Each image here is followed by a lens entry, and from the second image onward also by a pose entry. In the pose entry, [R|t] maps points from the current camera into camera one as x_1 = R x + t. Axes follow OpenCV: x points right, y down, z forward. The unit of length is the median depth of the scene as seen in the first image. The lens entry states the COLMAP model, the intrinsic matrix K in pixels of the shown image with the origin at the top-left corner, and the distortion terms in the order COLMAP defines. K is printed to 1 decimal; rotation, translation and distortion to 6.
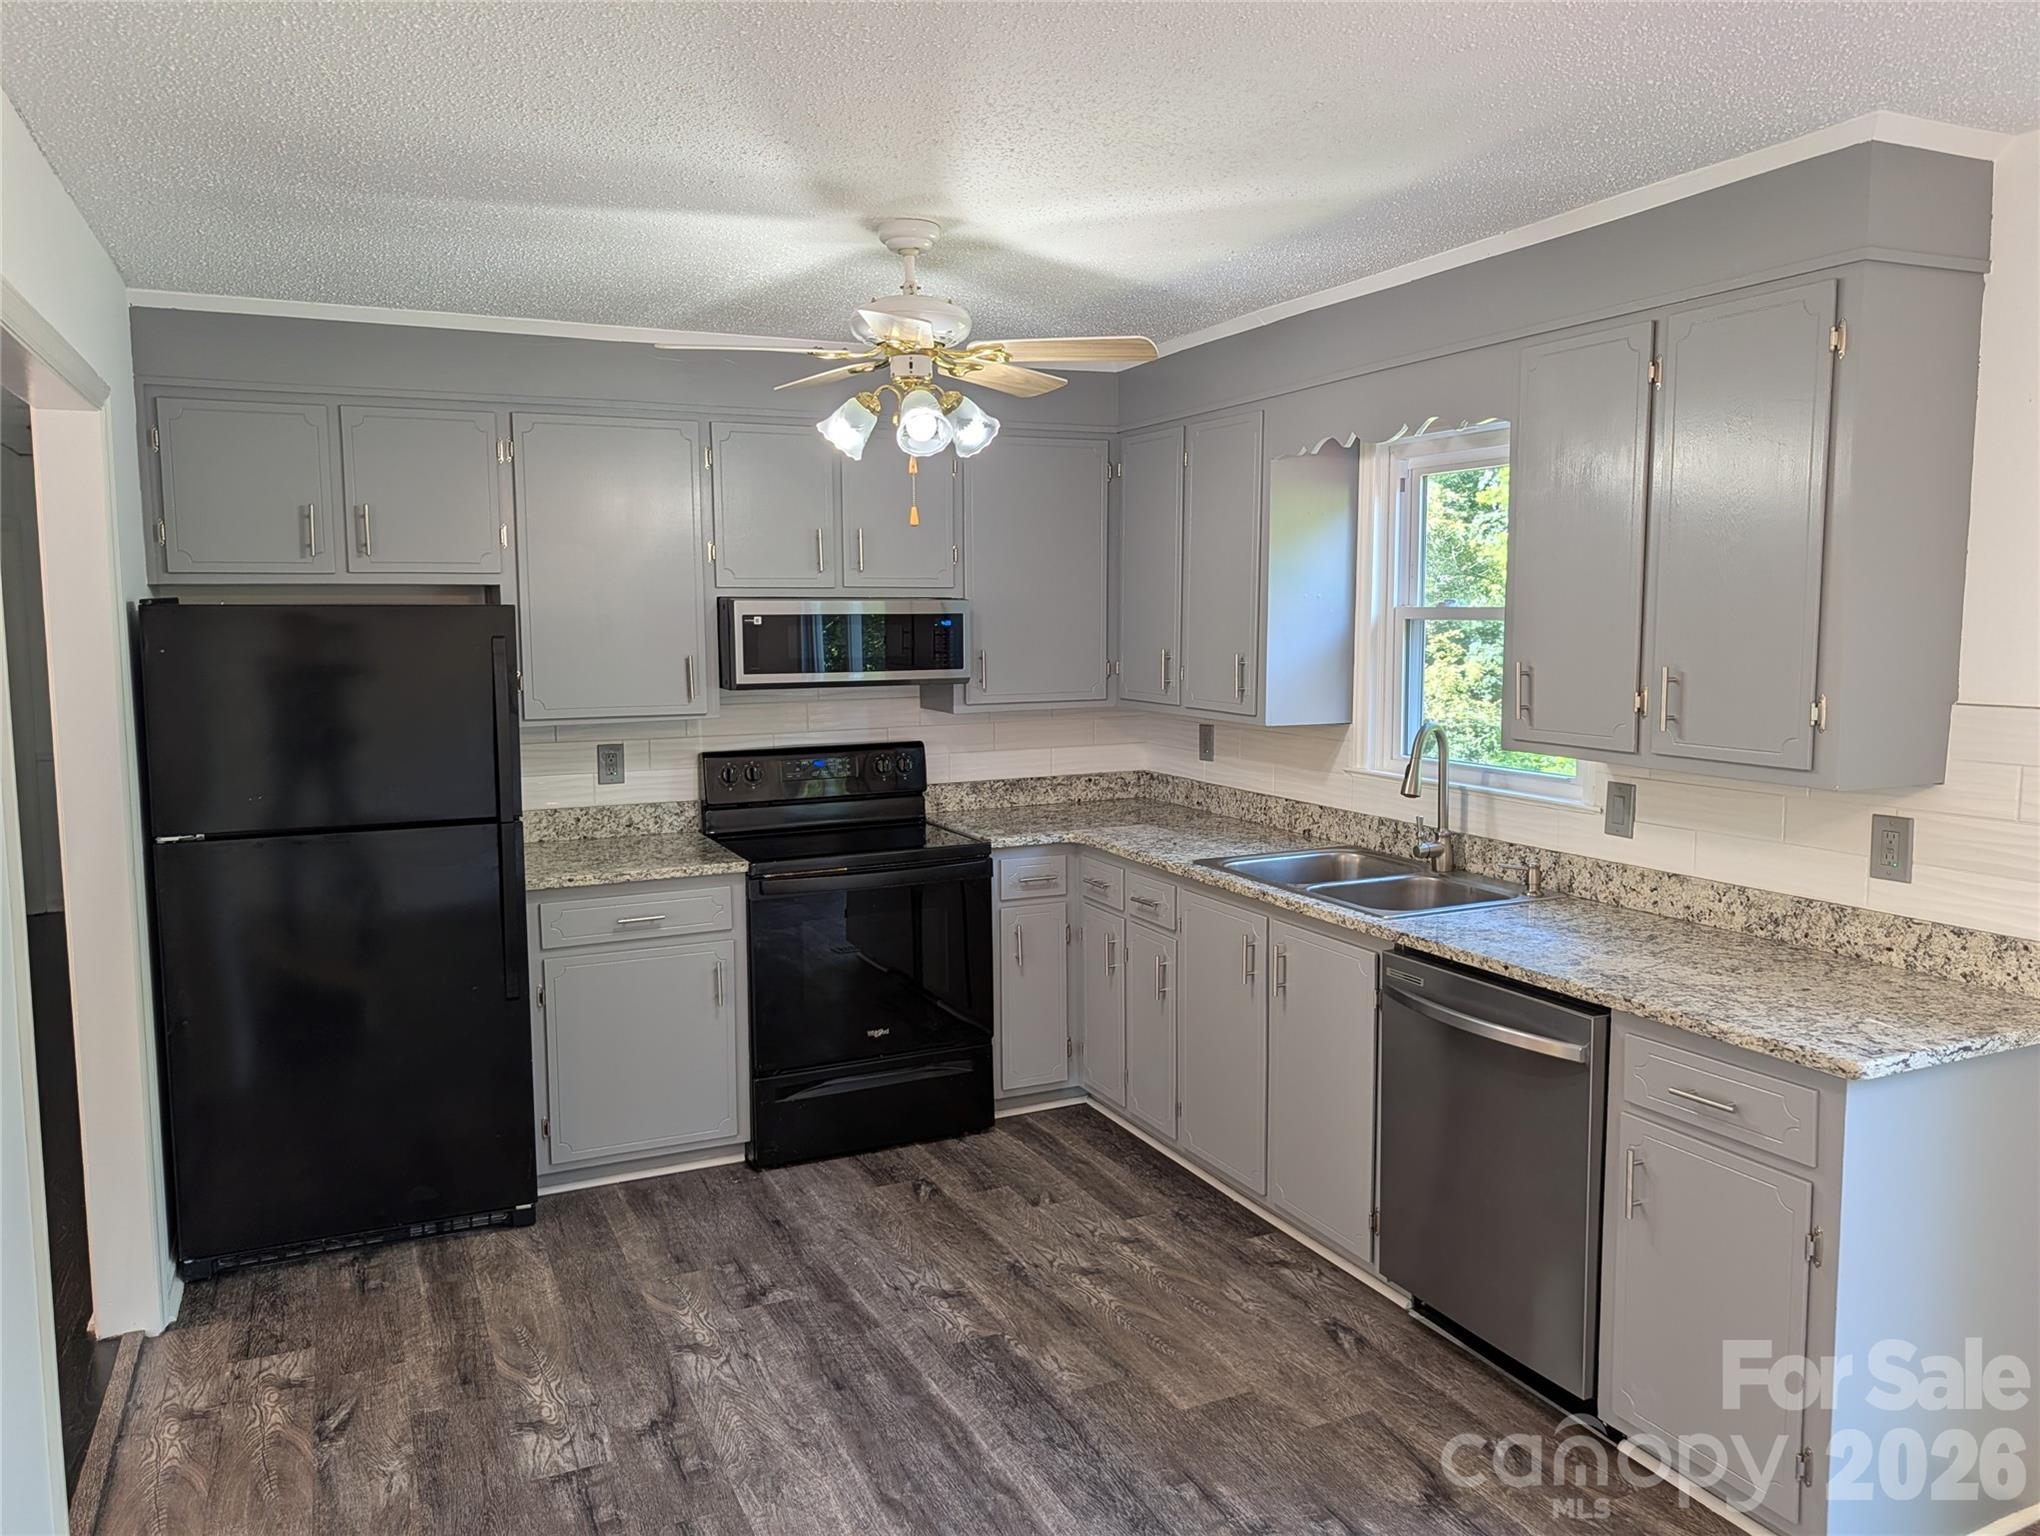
lens RADIAL K [[1473.0, 0, 997.8], [0, 1473.0, 760.3], [0, 0, 1]] dist [0.027978, -0.033111]
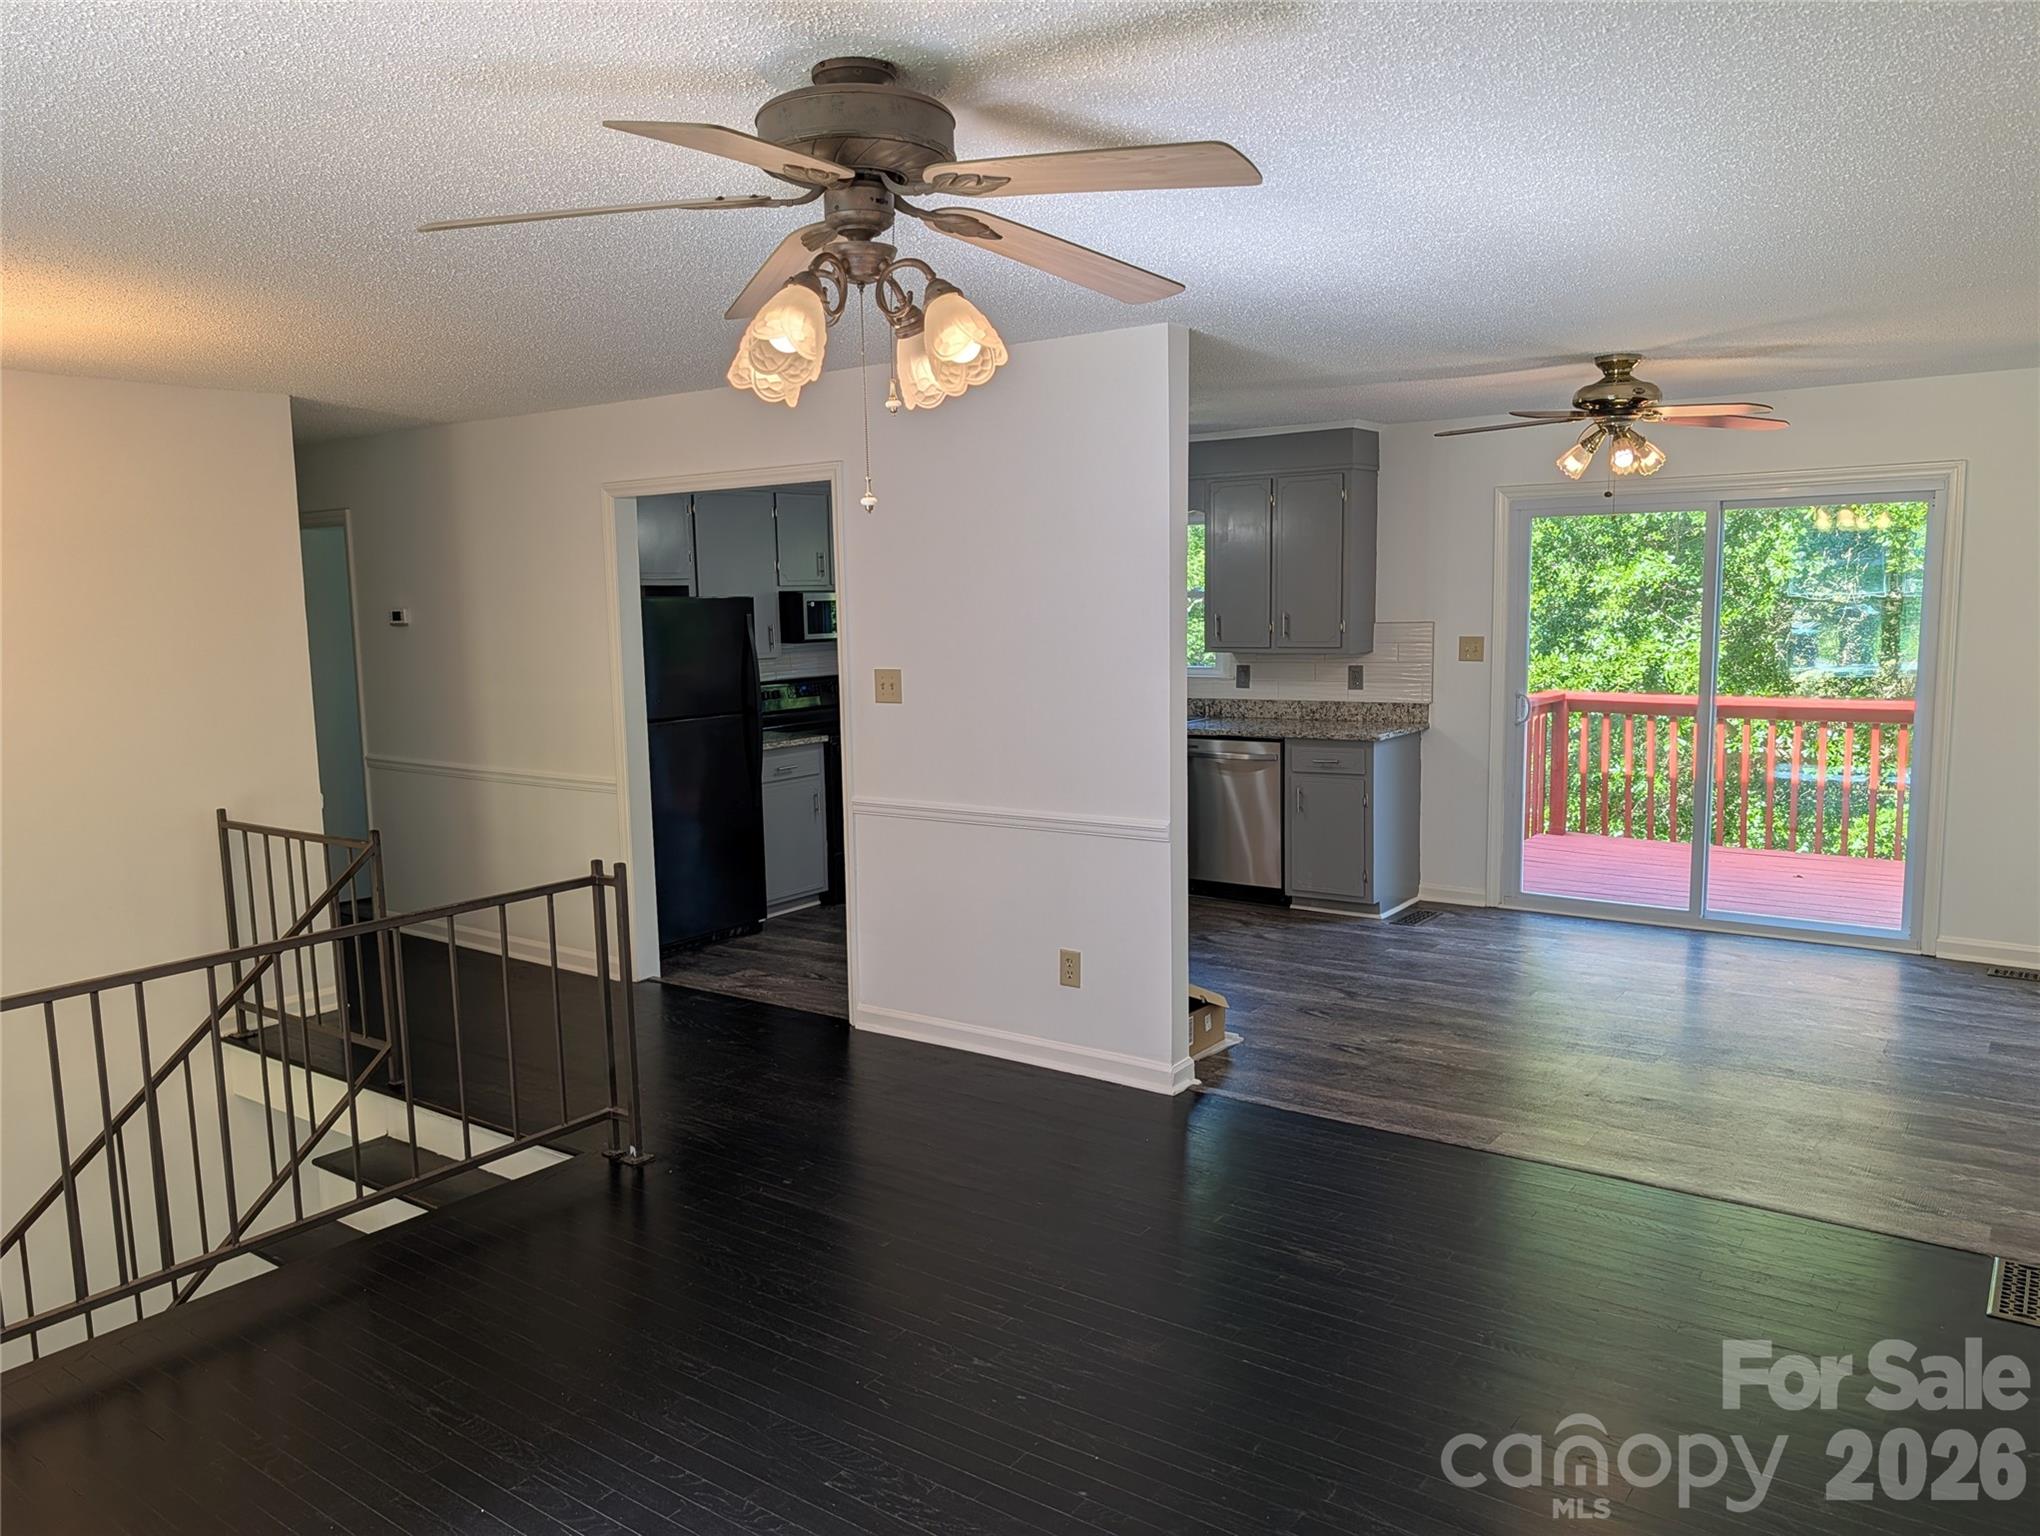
lens RADIAL K [[1473.0, 0, 1015.7], [0, 1473.0, 783.5], [0, 0, 1]] dist [0.027978, -0.033111]
pose [[0.870696, -0.075565, 0.485981, -1.017469], [0.065800, 0.997141, 0.037157, 0.089313], [-0.487399, -0.000375, 0.873179, -0.849536]]
